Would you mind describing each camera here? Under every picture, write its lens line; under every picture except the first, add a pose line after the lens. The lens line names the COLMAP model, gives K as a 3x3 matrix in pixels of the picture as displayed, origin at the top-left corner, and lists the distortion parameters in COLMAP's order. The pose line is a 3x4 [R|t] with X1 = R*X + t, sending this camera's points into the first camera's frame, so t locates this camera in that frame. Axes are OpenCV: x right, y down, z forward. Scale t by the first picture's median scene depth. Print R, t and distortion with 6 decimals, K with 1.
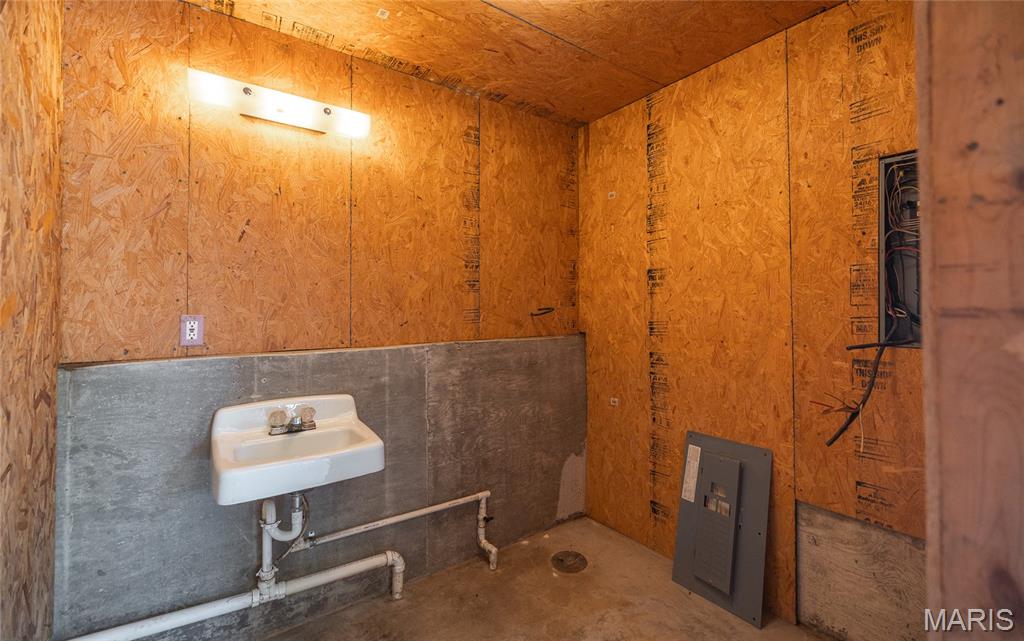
lens RADIAL K [[440.6, 0, 519.6], [0, 440.6, 300.9], [0, 0, 1]] dist [-0.000257, 0.000101]
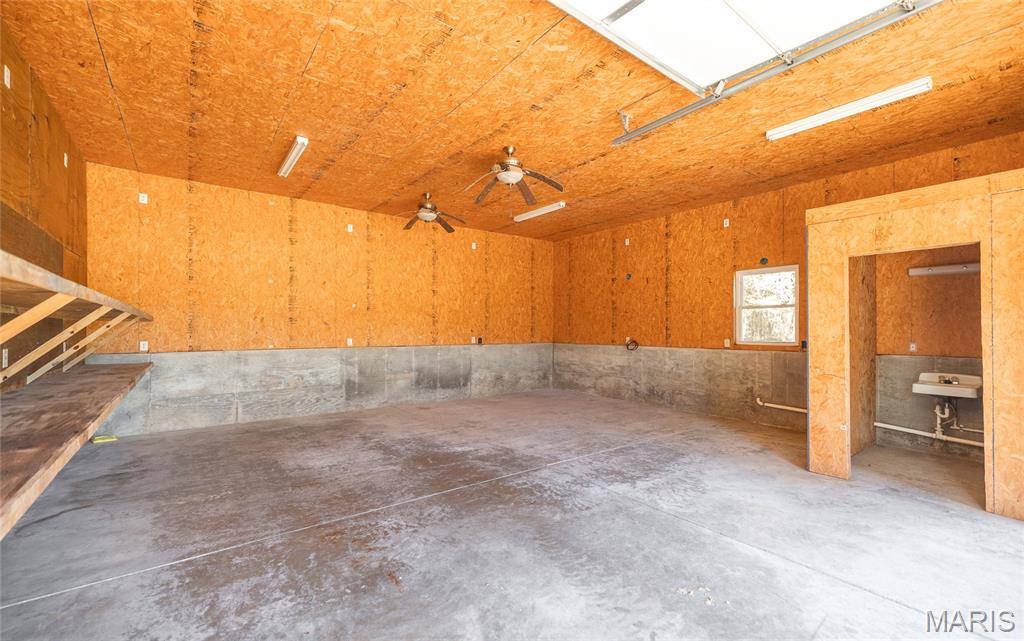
lens RADIAL K [[435.6, 0, 512.0], [0, 435.6, 320.5], [0, 0, 1]] dist [-0.001849, -0.000279]
pose [[0.026862, -0.017892, -0.999479, 2.396752], [0.003950, 0.999834, -0.017792, -0.084803], [0.999631, -0.003470, 0.026928, -2.047504]]
